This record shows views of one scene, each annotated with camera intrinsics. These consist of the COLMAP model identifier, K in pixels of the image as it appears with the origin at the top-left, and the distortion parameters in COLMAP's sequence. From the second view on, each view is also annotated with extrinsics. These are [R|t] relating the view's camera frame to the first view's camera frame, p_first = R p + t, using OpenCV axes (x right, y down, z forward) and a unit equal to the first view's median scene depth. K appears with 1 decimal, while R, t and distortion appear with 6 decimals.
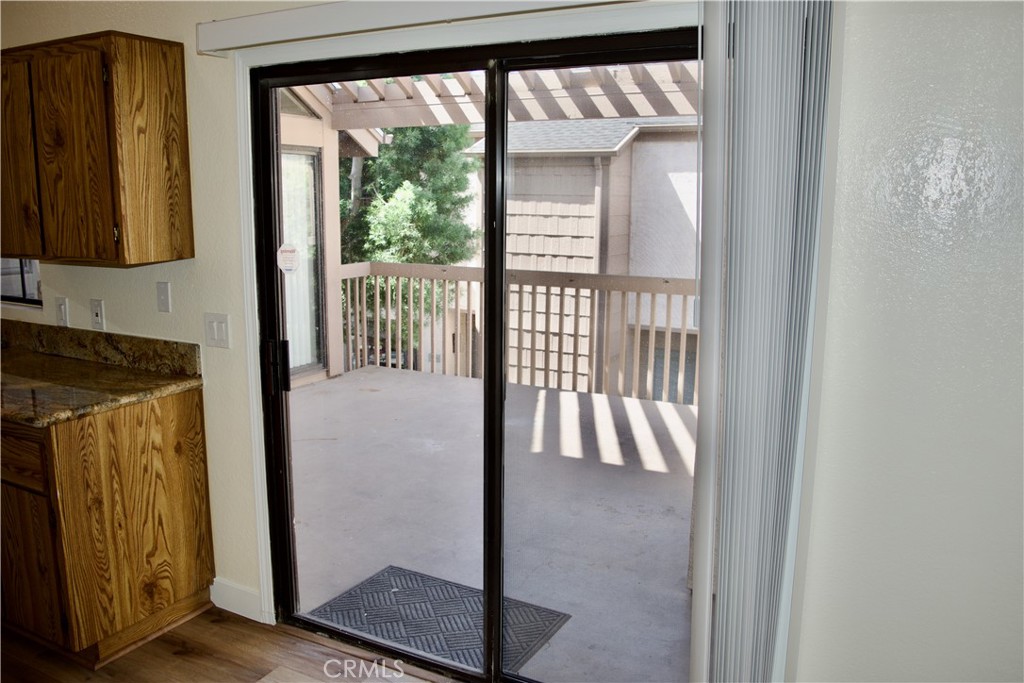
lens RADIAL K [[810.6, 0, 510.7], [0, 810.6, 336.4], [0, 0, 1]] dist [-0.073915, -0.001728]
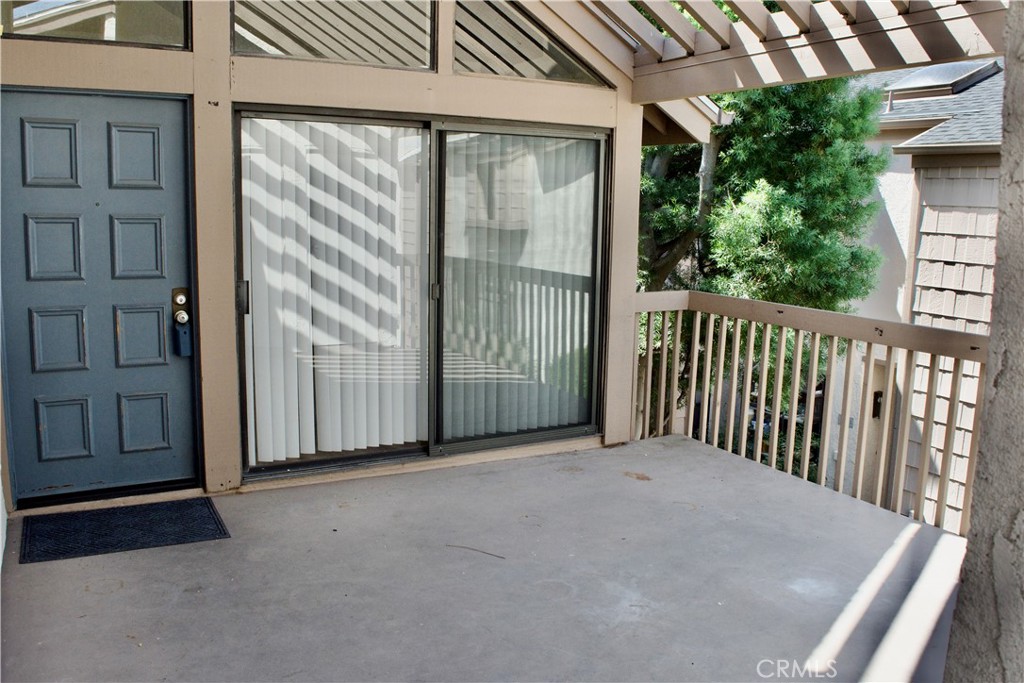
lens RADIAL K [[856.8, 0, 516.4], [0, 856.8, 342.0], [0, 0, 1]] dist [-0.081940, 0.000198]
pose [[0.843027, 0.096294, -0.529182, 0.132542], [-0.106148, 0.994280, 0.011825, -0.053059], [0.527293, 0.046203, 0.848426, 0.374845]]
